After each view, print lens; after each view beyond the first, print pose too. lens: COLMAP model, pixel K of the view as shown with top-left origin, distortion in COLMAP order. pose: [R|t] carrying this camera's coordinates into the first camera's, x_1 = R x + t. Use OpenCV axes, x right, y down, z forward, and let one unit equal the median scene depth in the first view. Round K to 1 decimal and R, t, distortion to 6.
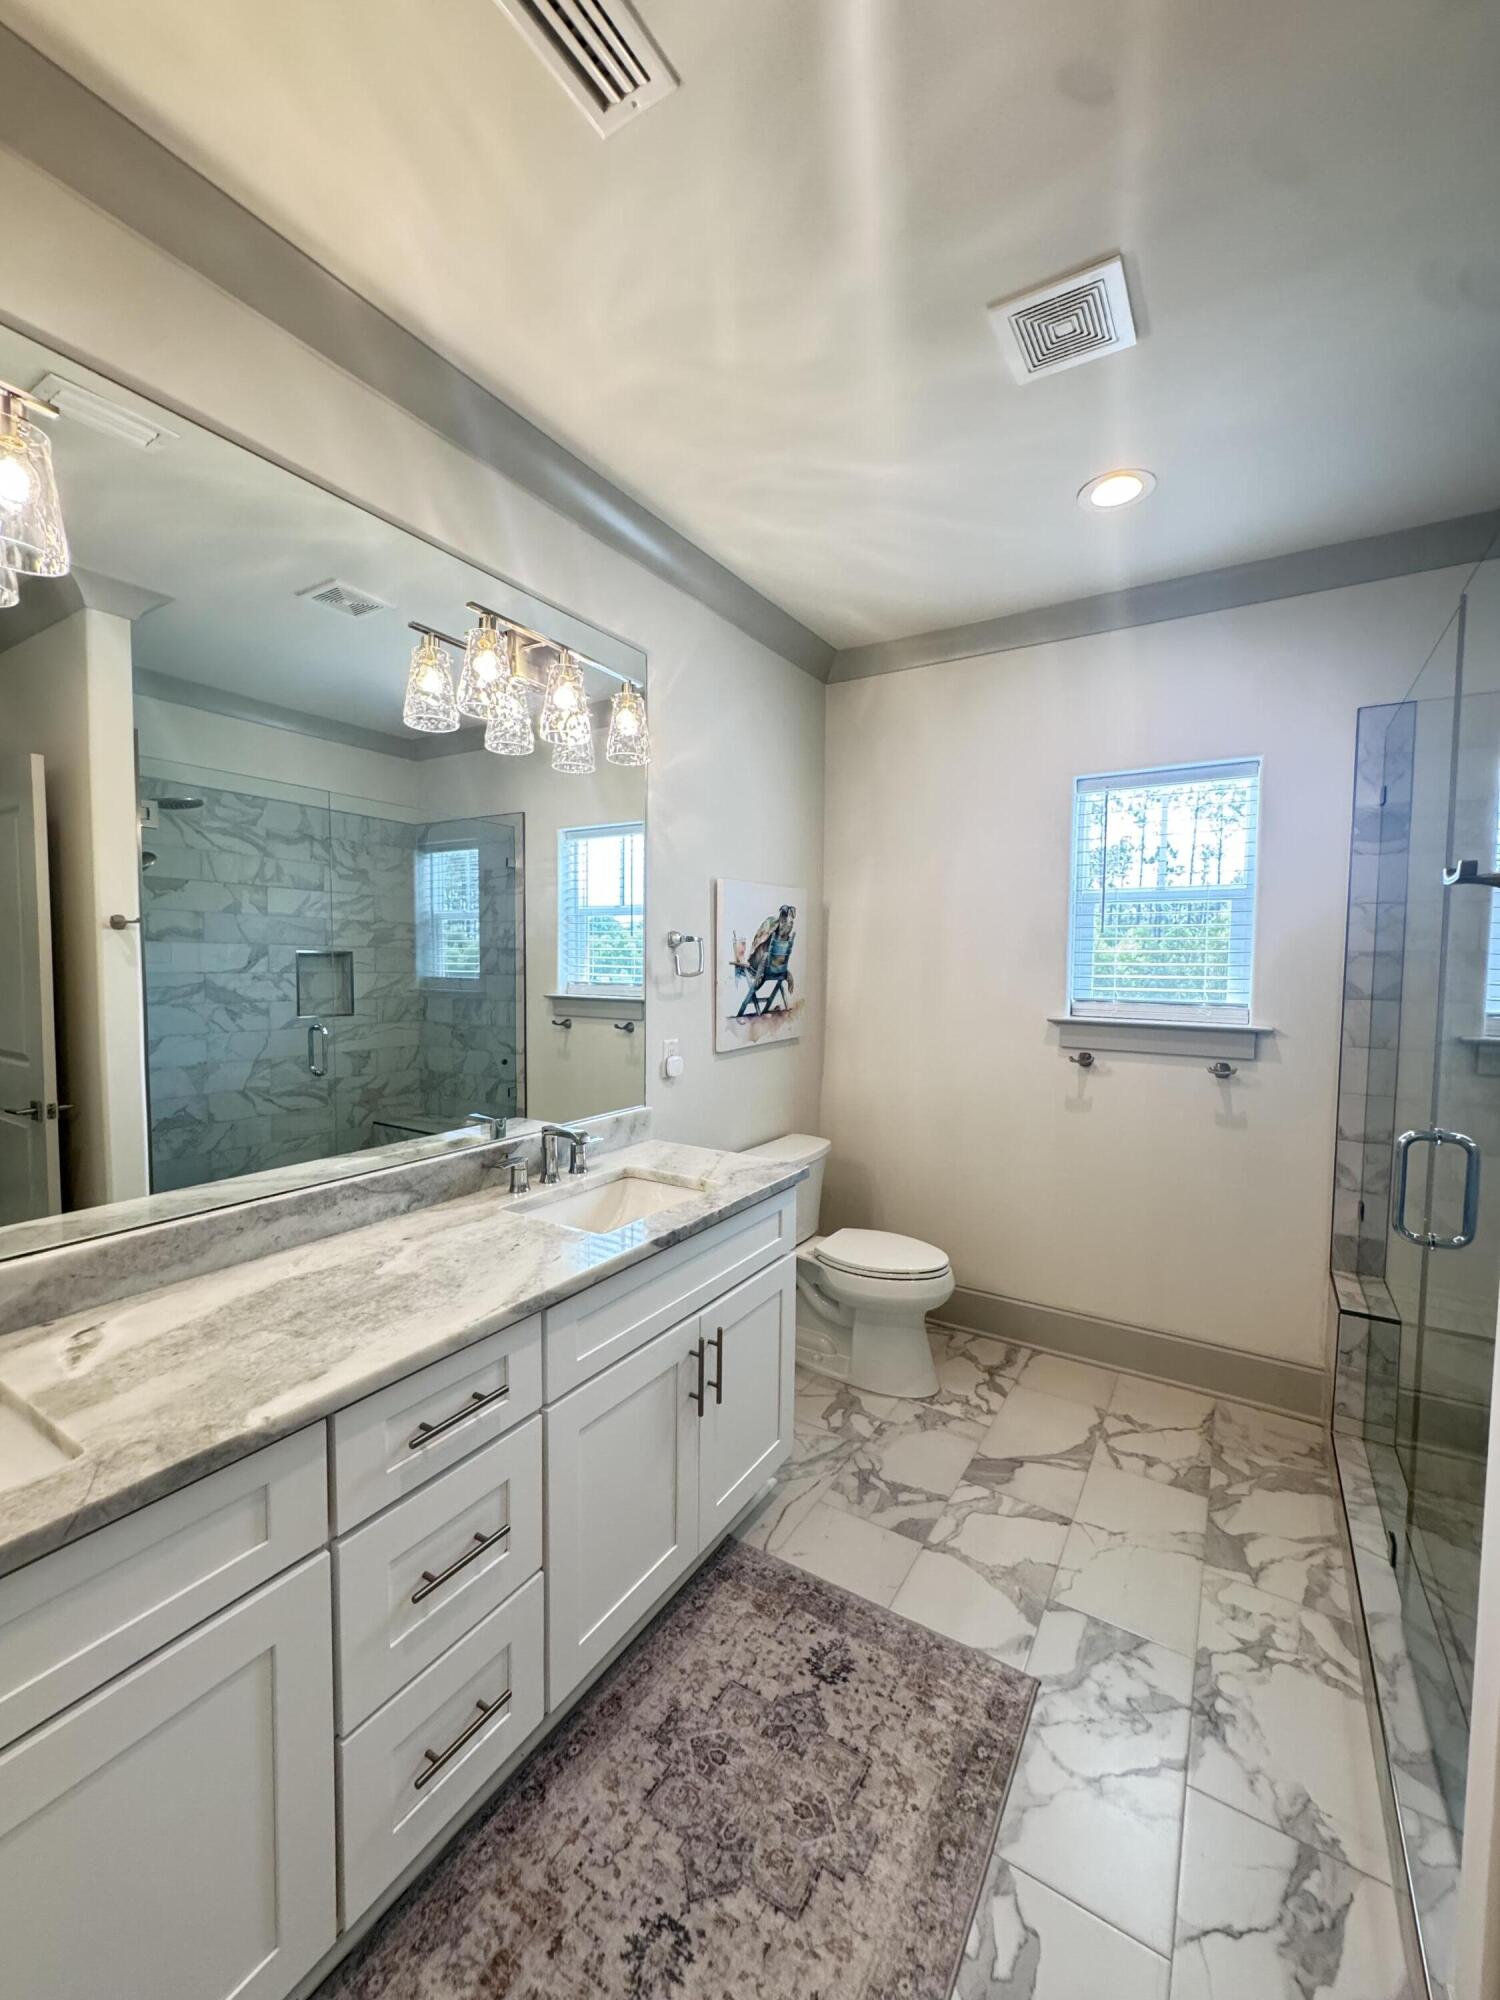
lens RADIAL K [[795.9, 0, 751.2], [0, 795.9, 1001.7], [0, 0, 1]] dist [-0.001860, -0.000345]
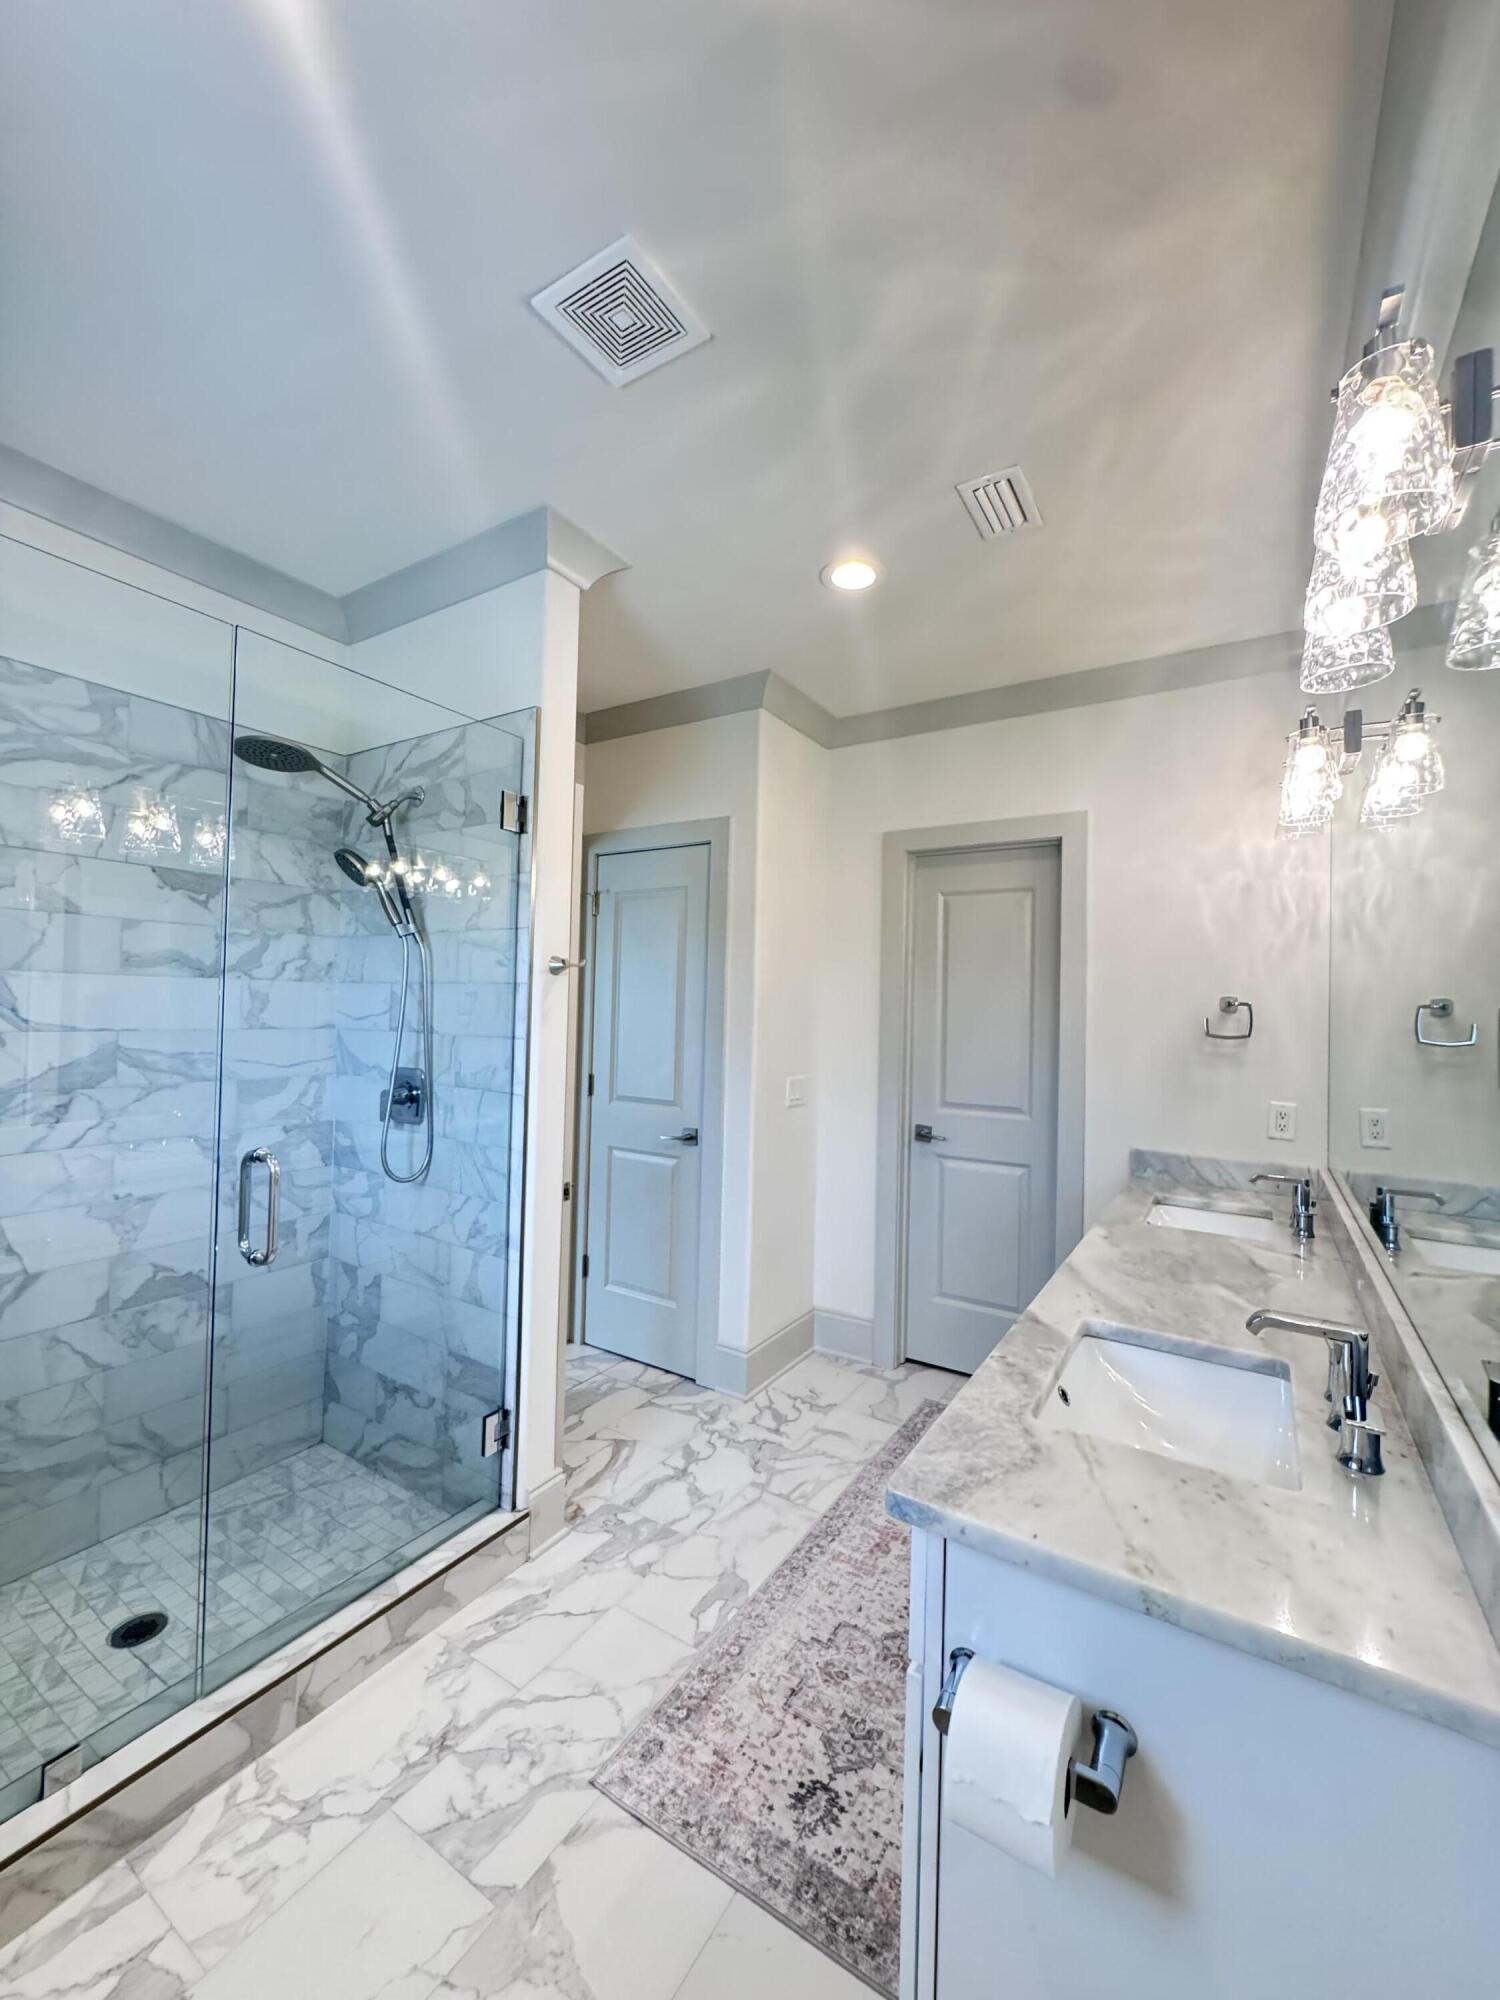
lens RADIAL K [[795.9, 0, 748.9], [0, 795.9, 1001.6], [0, 0, 1]] dist [-0.001860, -0.000345]
pose [[-0.999337, -0.035296, 0.008901, 0.212609], [-0.034914, 0.998595, 0.039858, -0.095413], [-0.010295, 0.039520, -0.999166, 1.978465]]
